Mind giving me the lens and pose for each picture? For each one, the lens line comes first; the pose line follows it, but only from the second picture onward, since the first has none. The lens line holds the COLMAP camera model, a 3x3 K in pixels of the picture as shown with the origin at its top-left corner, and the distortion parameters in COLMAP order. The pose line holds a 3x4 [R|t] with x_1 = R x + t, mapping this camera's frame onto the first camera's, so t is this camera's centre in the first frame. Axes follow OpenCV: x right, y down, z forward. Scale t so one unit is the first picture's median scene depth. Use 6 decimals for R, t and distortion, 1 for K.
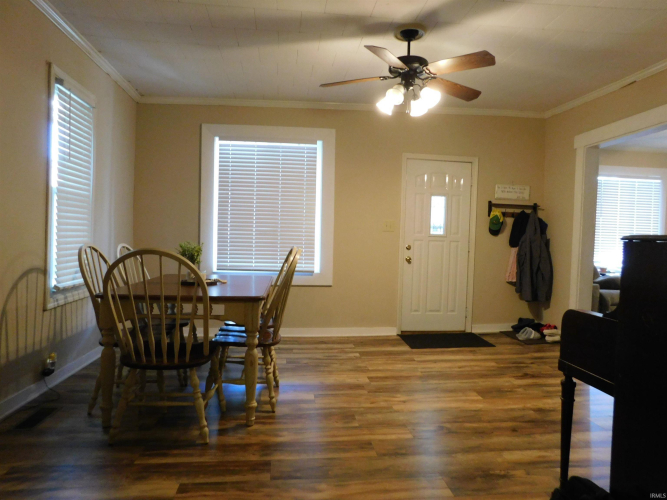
lens RADIAL K [[445.2, 0, 329.7], [0, 445.2, 249.6], [0, 0, 1]] dist [-0.050237, 0.036620]
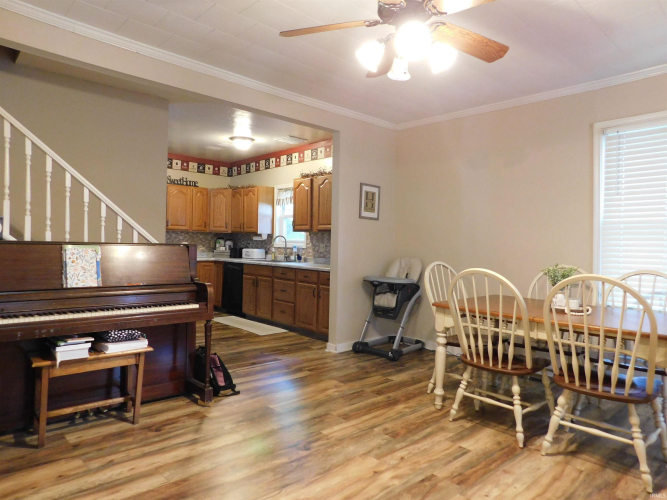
lens RADIAL K [[445.2, 0, 332.2], [0, 445.2, 250.1], [0, 0, 1]] dist [-0.050237, 0.036620]
pose [[-0.810188, -0.038242, -0.584921, 0.709819], [-0.056067, 0.998350, 0.012388, -0.035362], [0.583482, 0.042831, -0.810996, 1.620637]]
